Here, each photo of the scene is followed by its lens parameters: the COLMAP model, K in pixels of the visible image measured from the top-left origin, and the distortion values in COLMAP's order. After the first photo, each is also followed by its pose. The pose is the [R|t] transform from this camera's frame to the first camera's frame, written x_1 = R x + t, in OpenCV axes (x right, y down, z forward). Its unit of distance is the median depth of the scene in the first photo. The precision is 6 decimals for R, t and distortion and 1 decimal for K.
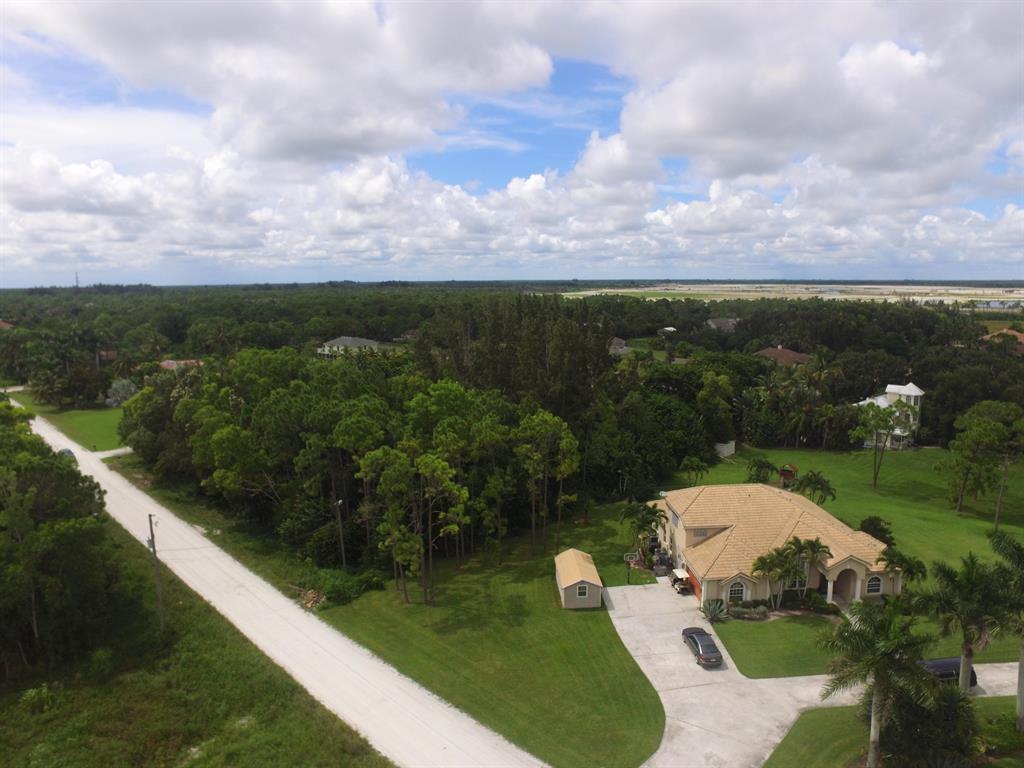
lens RADIAL K [[691.3, 0, 533.5], [0, 691.3, 375.2], [0, 0, 1]] dist [-0.116648, 0.085276]
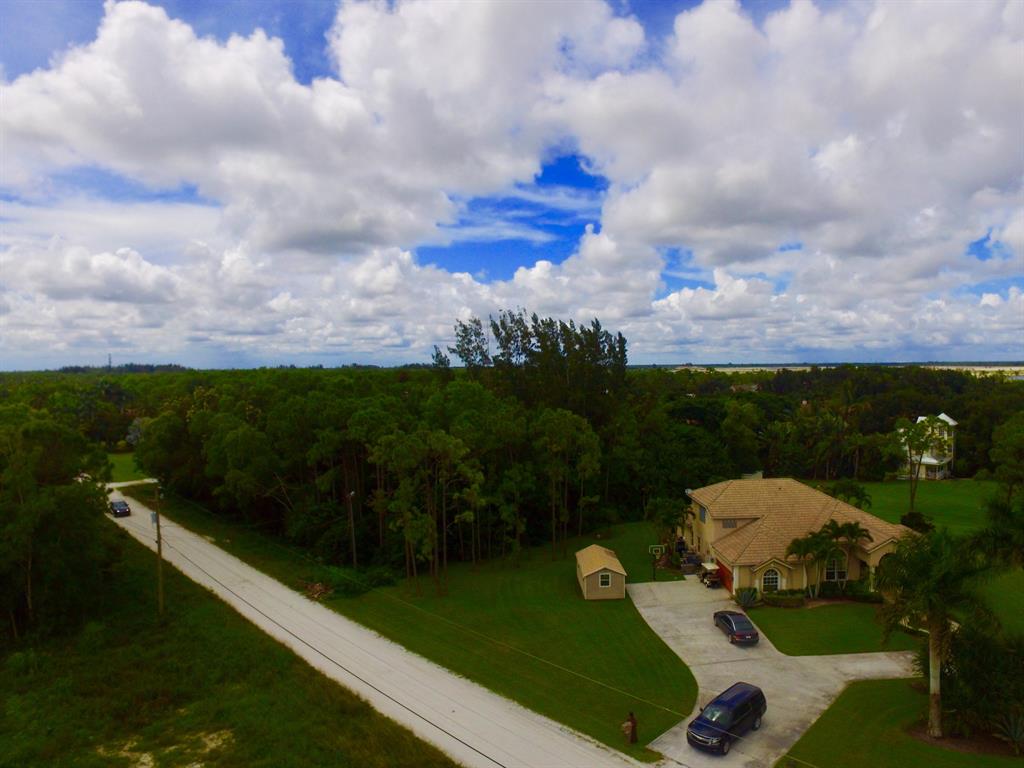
lens RADIAL K [[691.3, 0, 533.5], [0, 691.3, 375.2], [0, 0, 1]] dist [-0.116648, 0.085276]
pose [[0.999459, -0.006960, -0.032136, 0.005393], [0.002872, 0.992085, -0.125539, 0.149188], [0.032755, 0.125378, 0.991568, 0.030819]]
